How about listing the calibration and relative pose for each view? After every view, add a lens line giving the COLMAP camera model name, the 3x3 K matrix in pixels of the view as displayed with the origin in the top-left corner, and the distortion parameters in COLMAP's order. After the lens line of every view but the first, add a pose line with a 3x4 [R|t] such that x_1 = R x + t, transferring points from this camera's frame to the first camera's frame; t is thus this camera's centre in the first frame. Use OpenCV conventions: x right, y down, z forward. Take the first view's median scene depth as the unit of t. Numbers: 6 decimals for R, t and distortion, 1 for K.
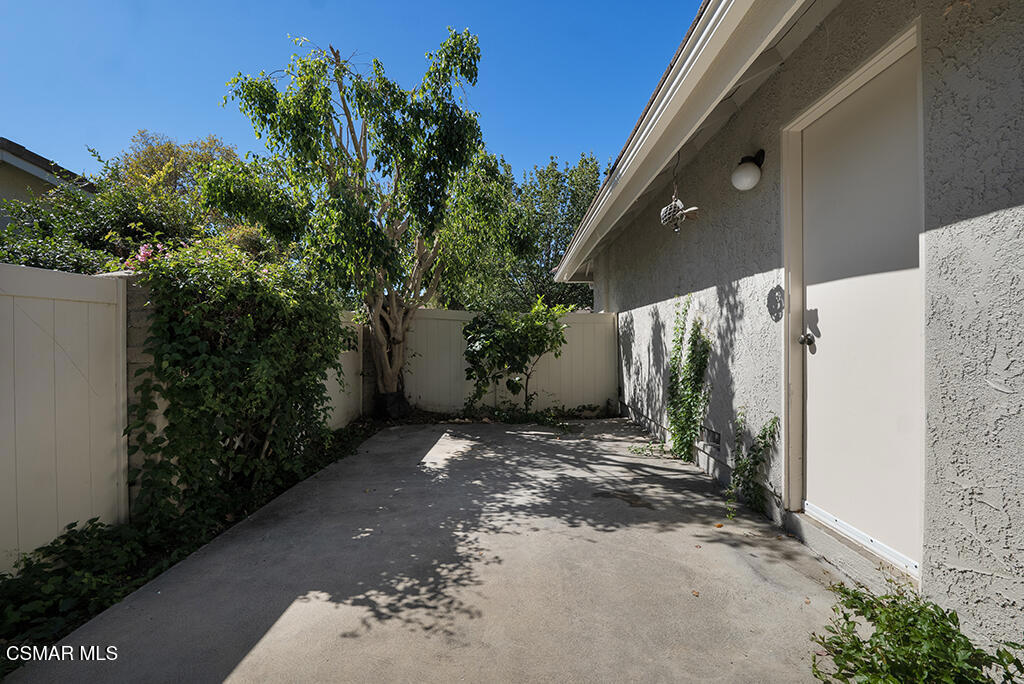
lens RADIAL K [[421.4, 0, 510.3], [0, 421.4, 341.8], [0, 0, 1]] dist [-0.010848, -0.000096]
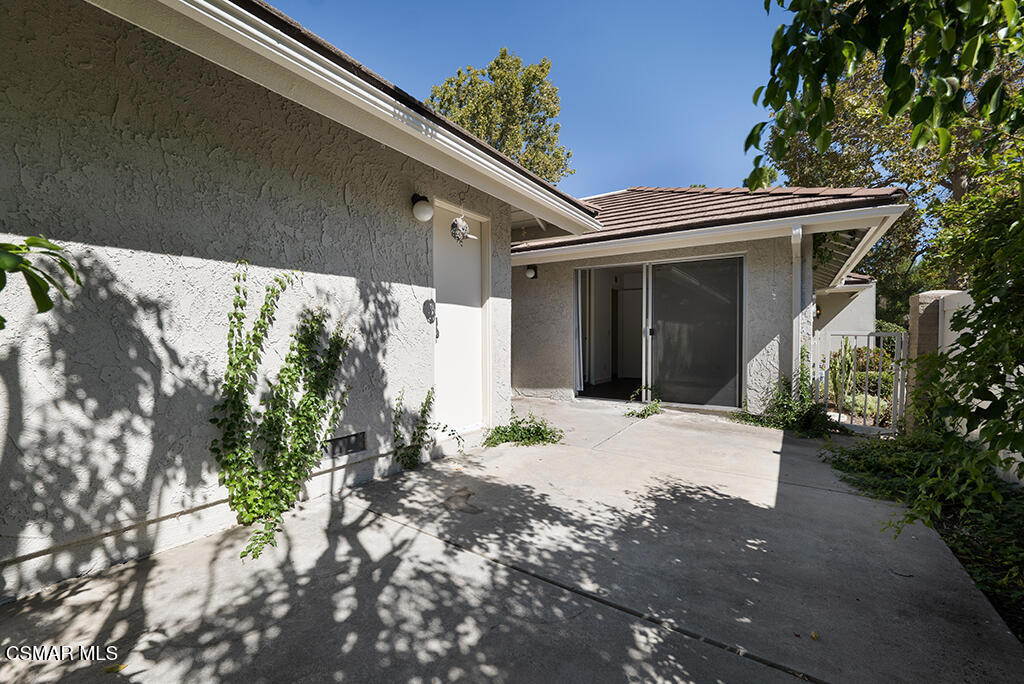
lens RADIAL K [[421.4, 0, 512.0], [0, 421.4, 342.0], [0, 0, 1]] dist [-0.007644, 0.000074]
pose [[-0.843246, 0.002830, 0.537520, -0.317671], [0.011751, 0.999844, 0.013172, 0.002114], [-0.537399, 0.017424, -0.843148, 1.643089]]
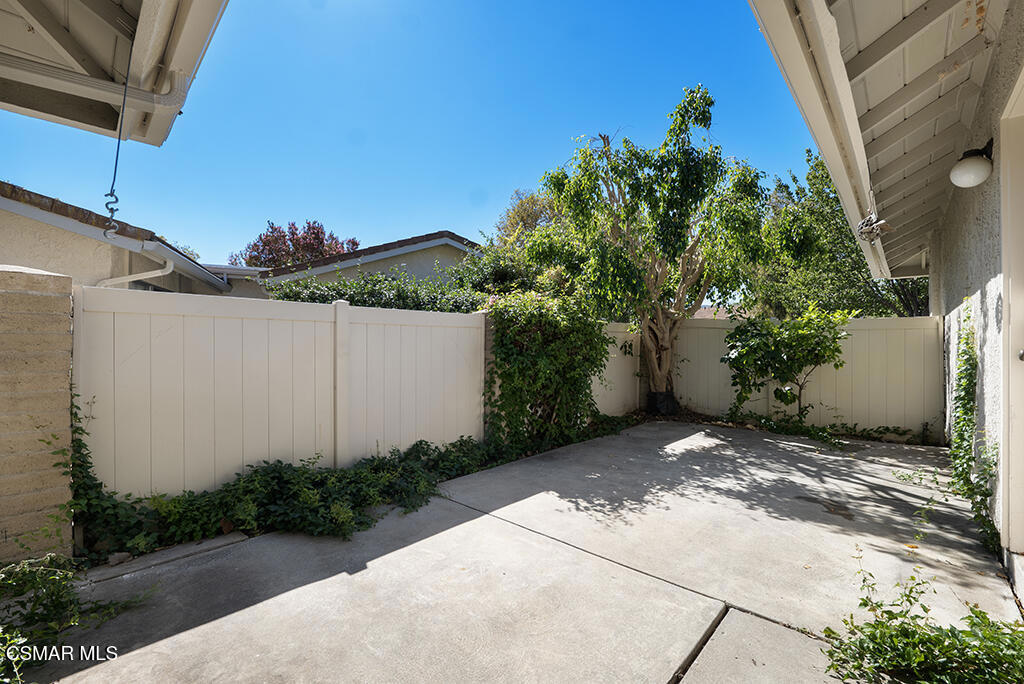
lens RADIAL K [[421.4, 0, 510.3], [0, 421.4, 341.8], [0, 0, 1]] dist [-0.010848, -0.000096]
pose [[0.737944, 0.004182, -0.674849, 0.363168], [-0.011676, 0.999910, -0.006571, -0.010804], [0.674761, 0.012729, 0.737926, -0.265273]]
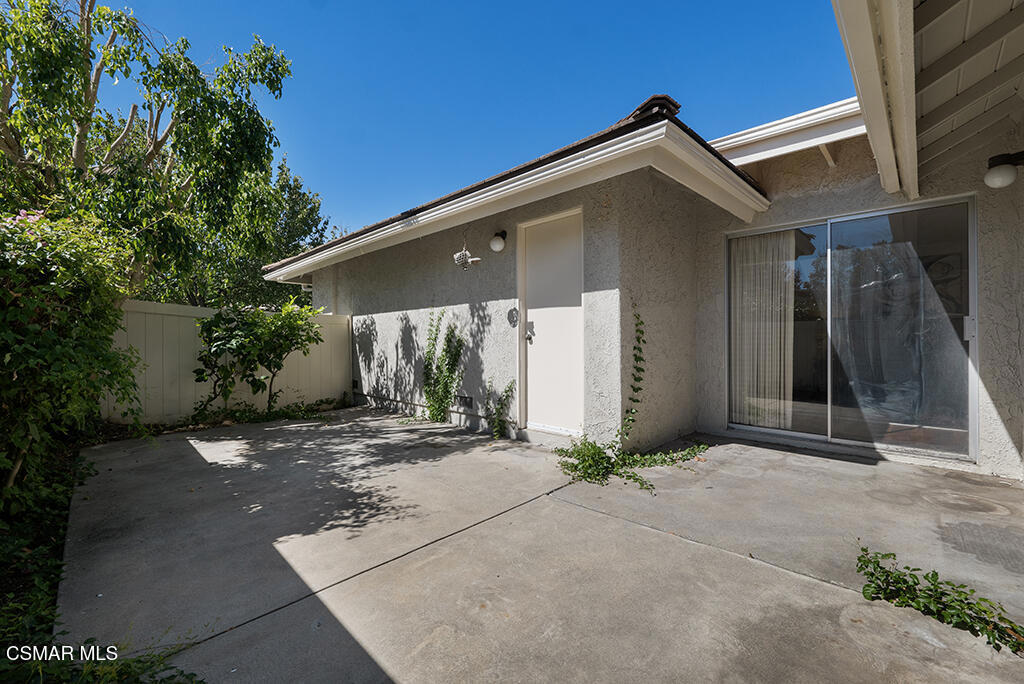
lens RADIAL K [[421.4, 0, 512.0], [0, 421.4, 342.0], [0, 0, 1]] dist [-0.007644, 0.000074]
pose [[0.687283, 0.004532, 0.726375, -0.553903], [0.001345, 0.999971, -0.007511, 0.023205], [-0.726388, 0.006139, 0.687257, -0.203652]]
